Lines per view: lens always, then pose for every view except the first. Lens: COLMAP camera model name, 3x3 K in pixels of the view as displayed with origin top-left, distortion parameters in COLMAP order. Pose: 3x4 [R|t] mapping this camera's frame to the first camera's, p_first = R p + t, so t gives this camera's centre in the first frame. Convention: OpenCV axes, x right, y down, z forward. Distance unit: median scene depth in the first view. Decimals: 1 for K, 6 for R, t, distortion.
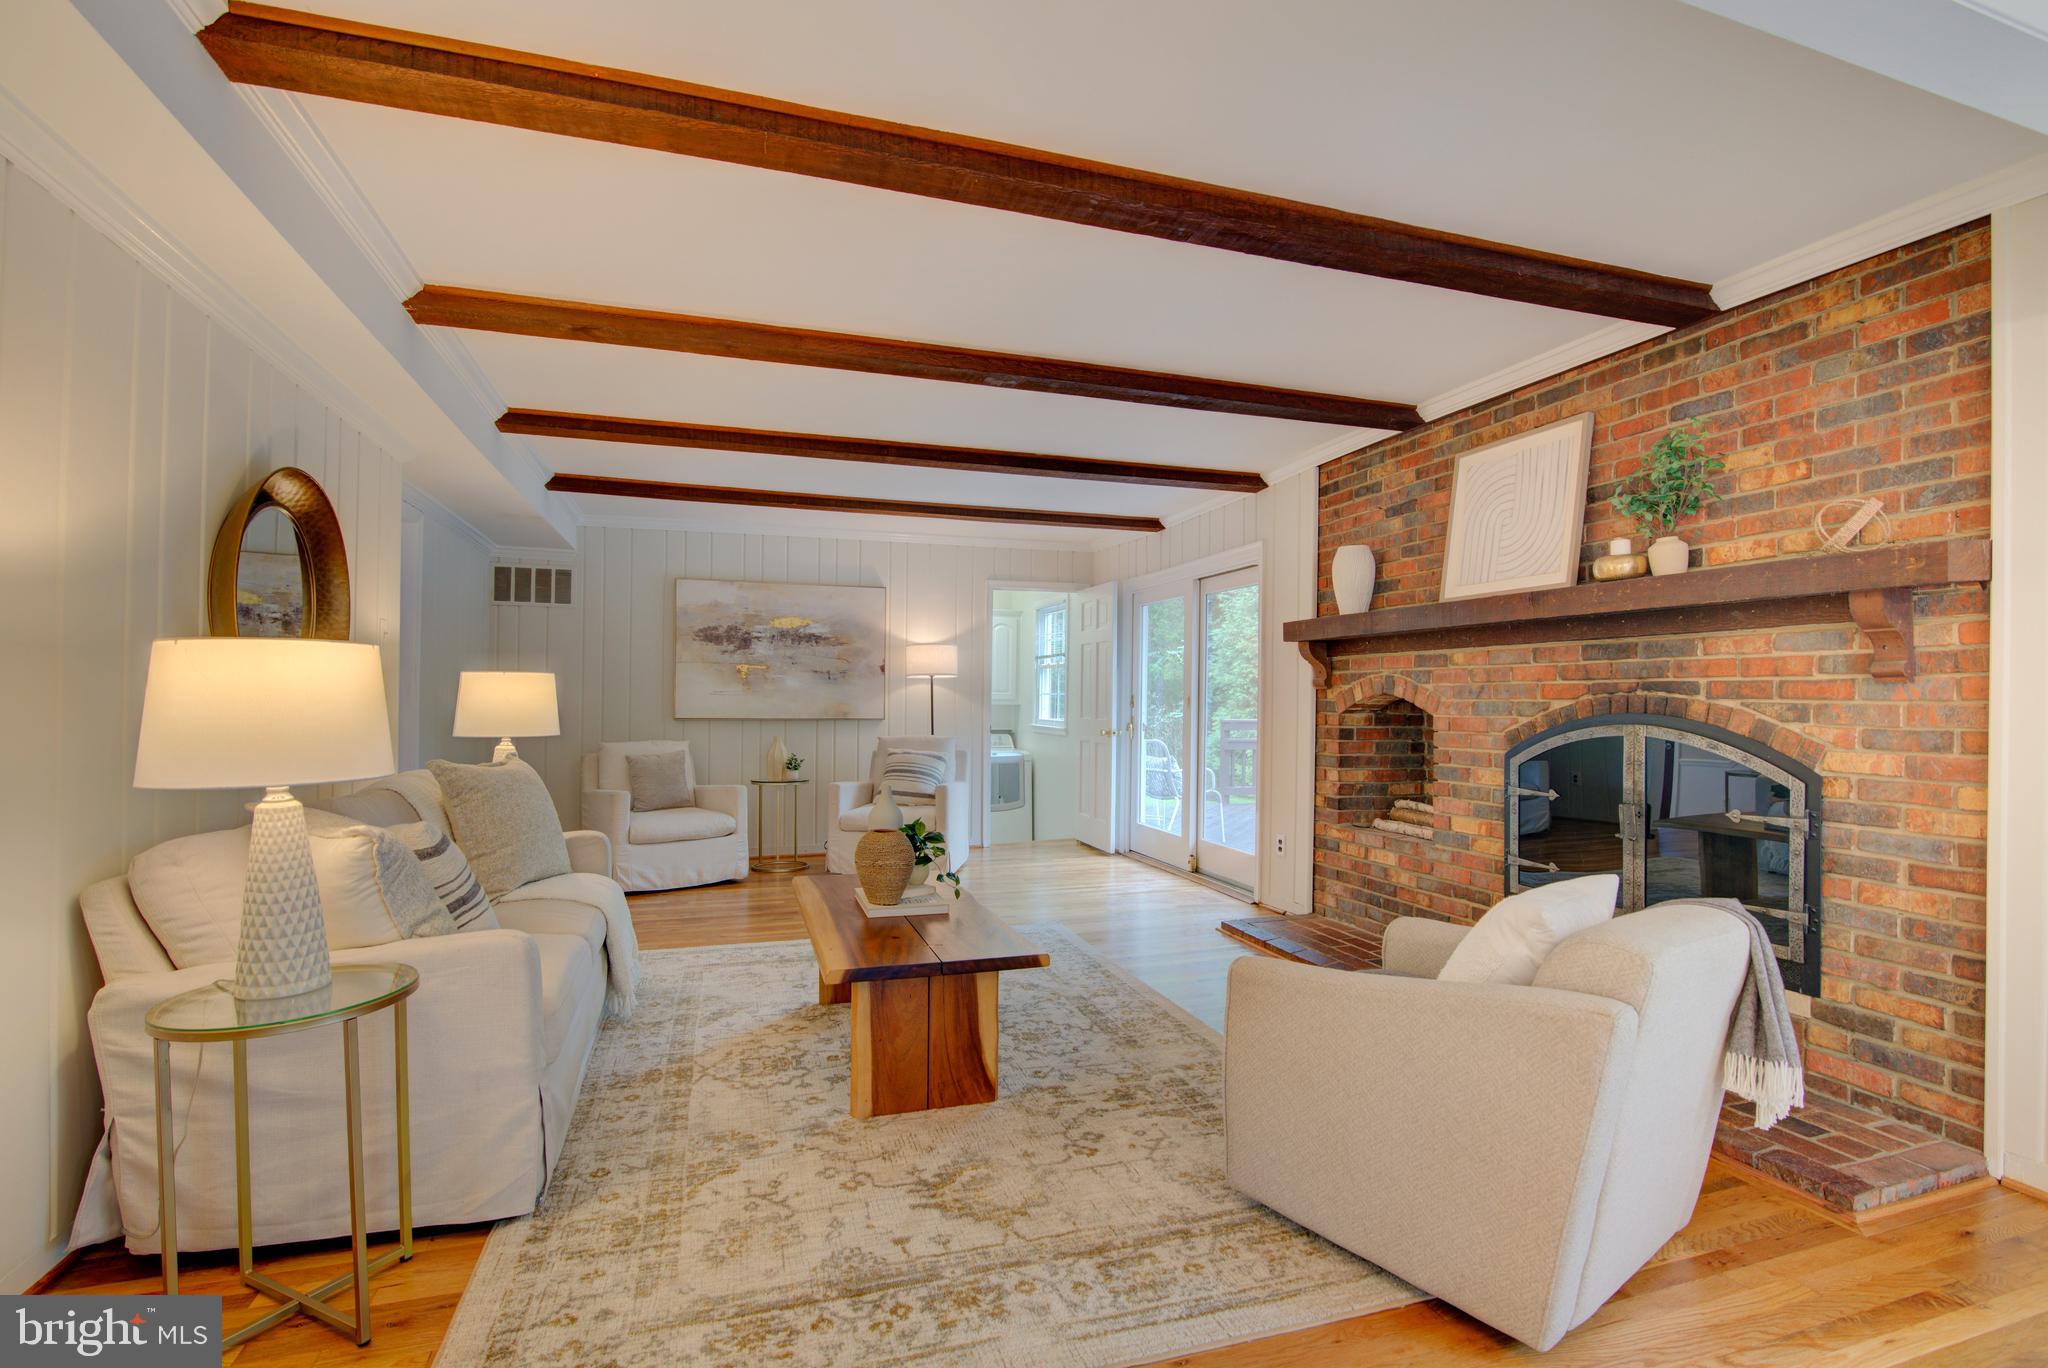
lens RADIAL K [[939.4, 0, 1034.4], [0, 939.4, 702.7], [0, 0, 1]] dist [-0.021226, 0.001670]
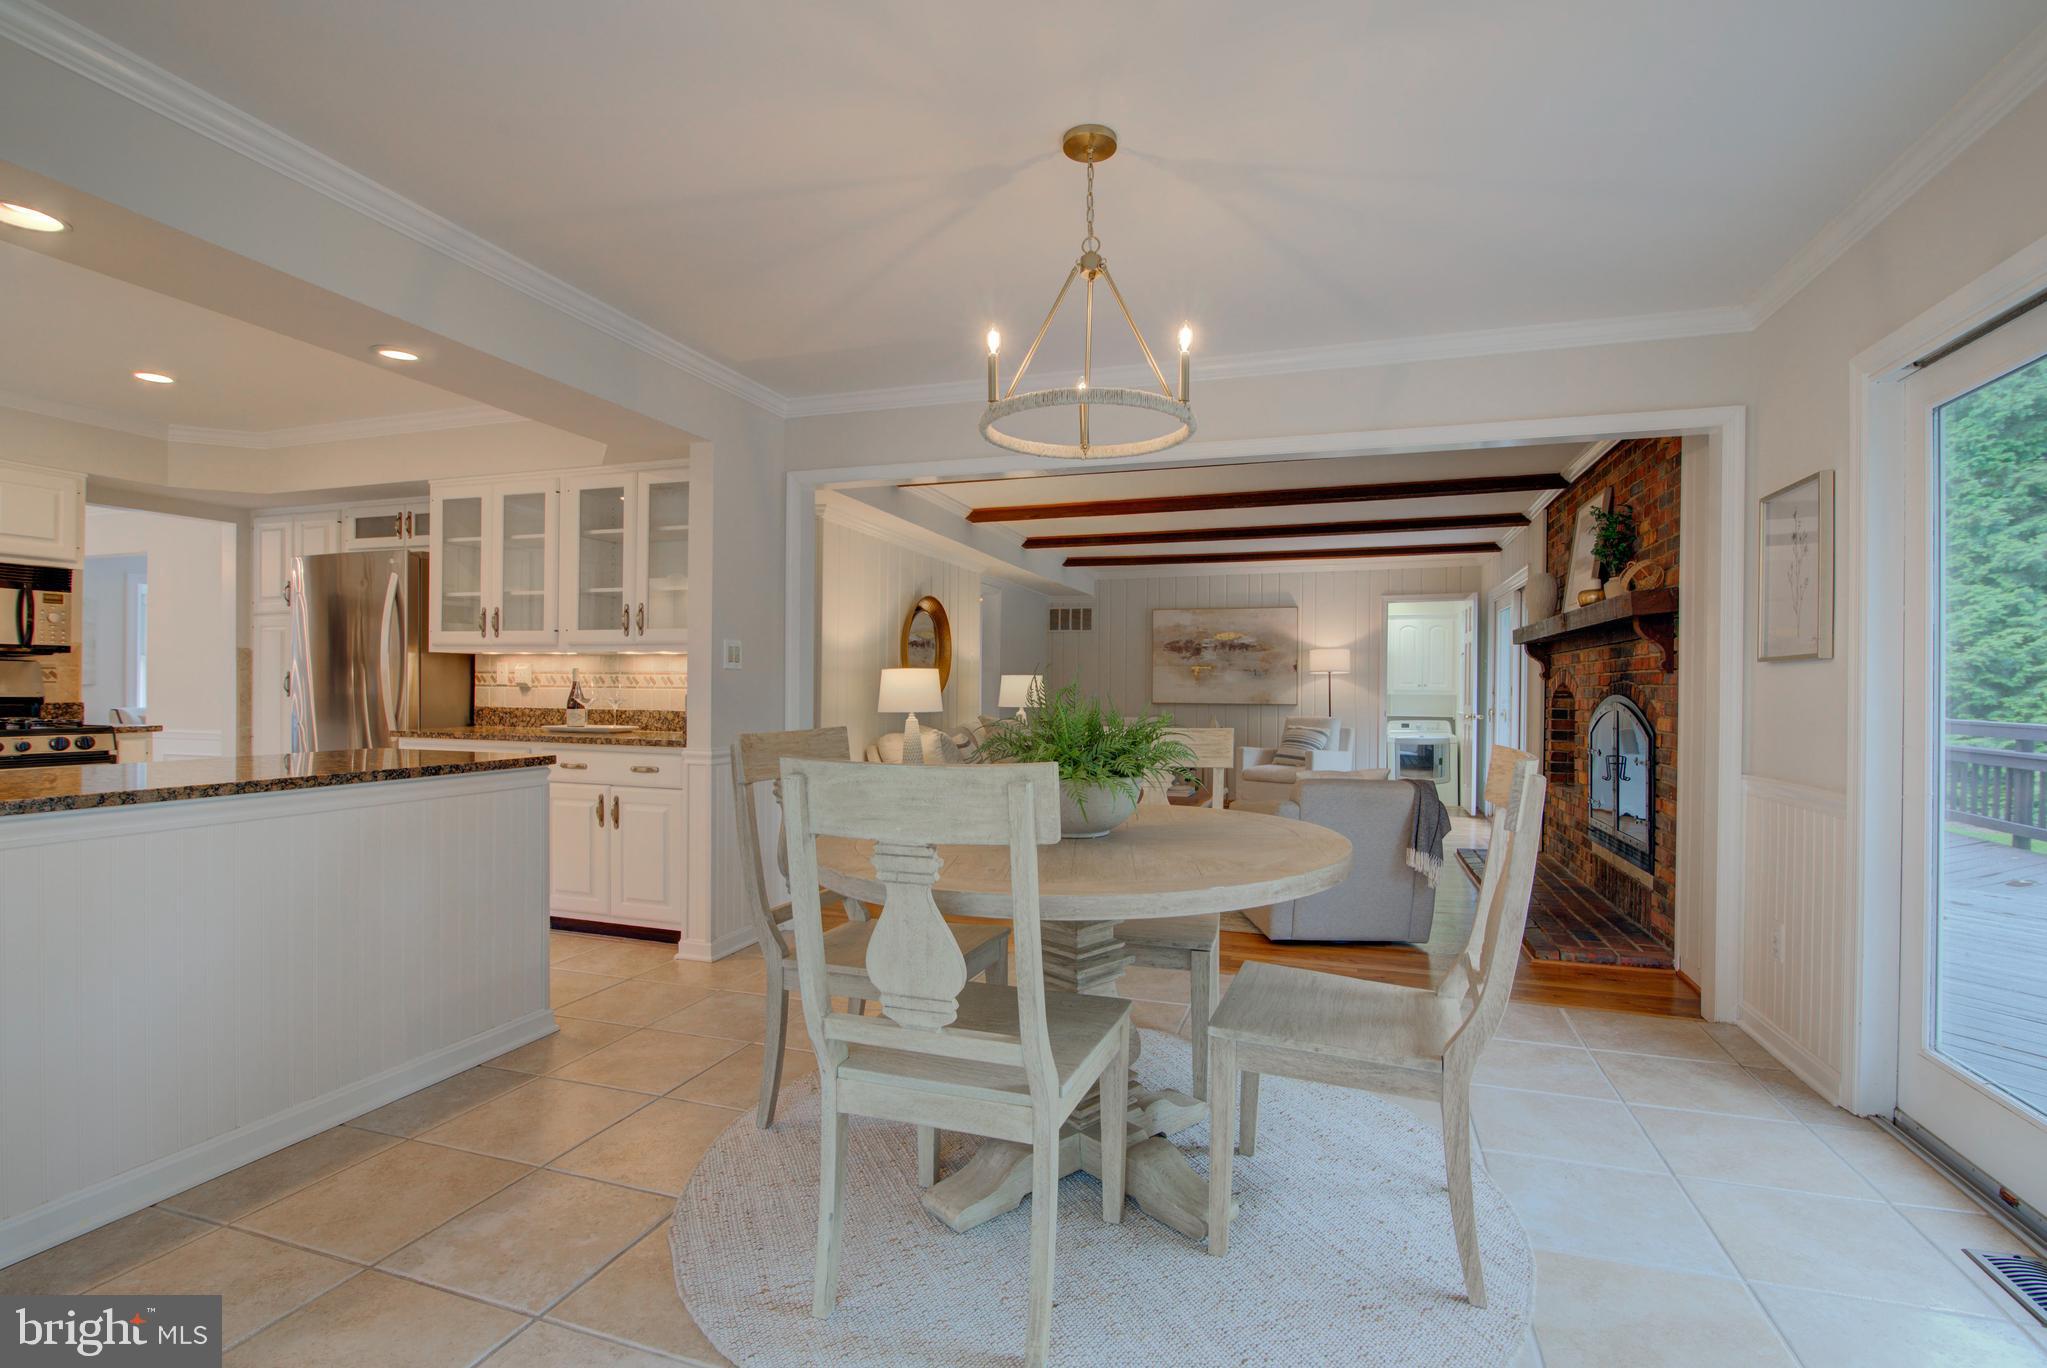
lens RADIAL K [[938.9, 0, 1041.5], [0, 938.9, 695.0], [0, 0, 1]] dist [-0.021226, 0.001670]
pose [[0.814769, 0.000249, -0.579786, 0.342246], [-0.001533, 0.999997, -0.001724, 0.007138], [0.579784, 0.002294, 0.814767, -0.329949]]
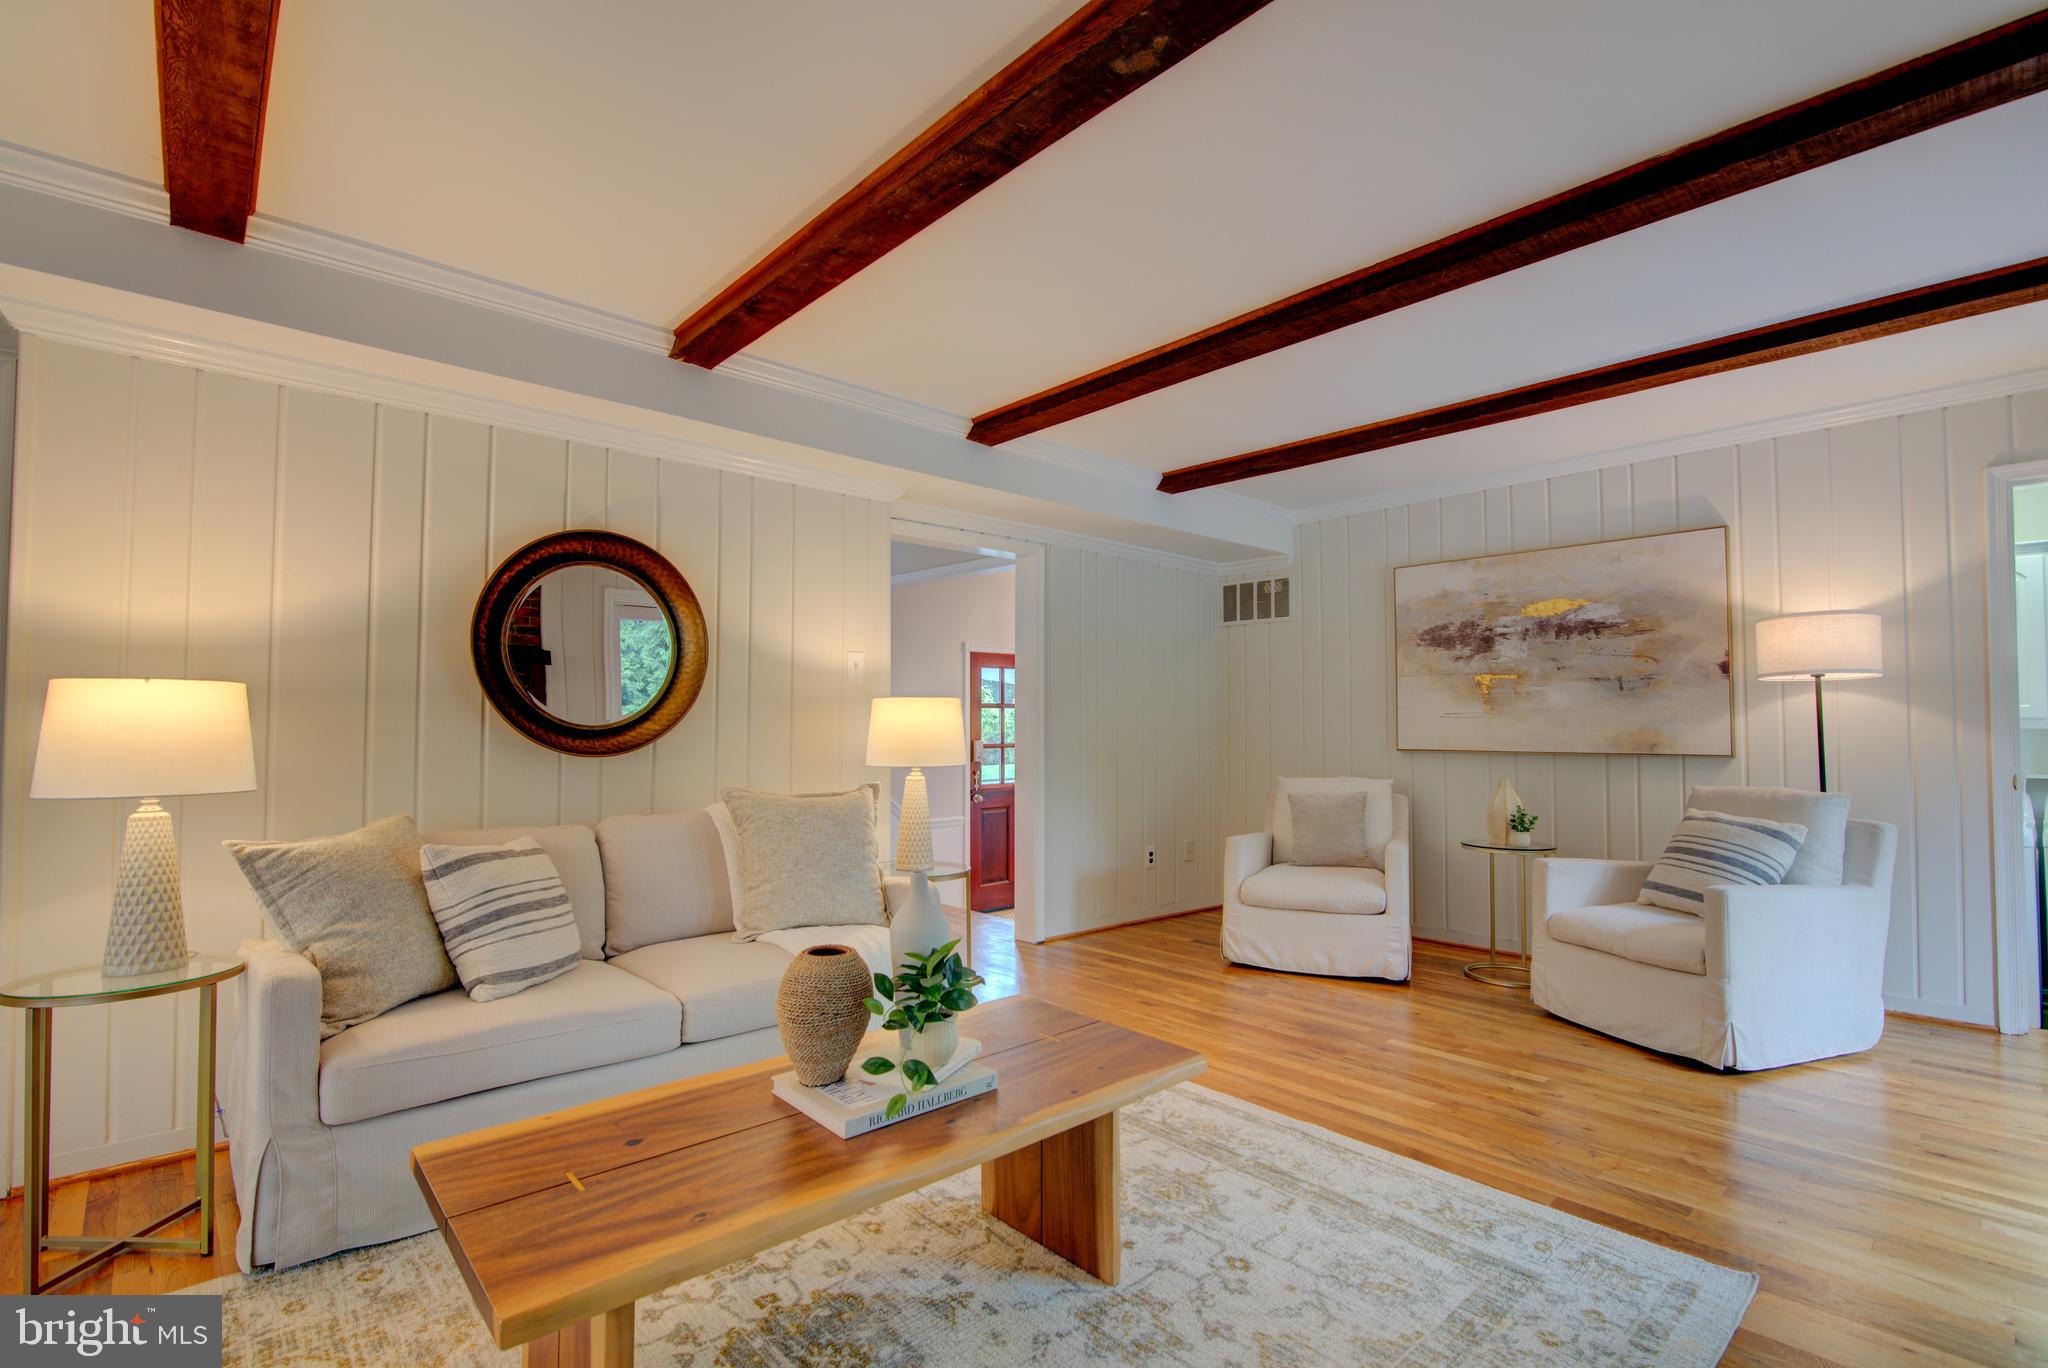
lens RADIAL K [[939.4, 0, 1015.5], [0, 939.4, 688.5], [0, 0, 1]] dist [-0.021226, 0.001670]
pose [[0.404142, -0.043324, -0.913670, 0.191370], [0.003001, 0.998935, -0.046040, 0.001281], [0.914691, 0.015865, 0.403841, 0.396000]]
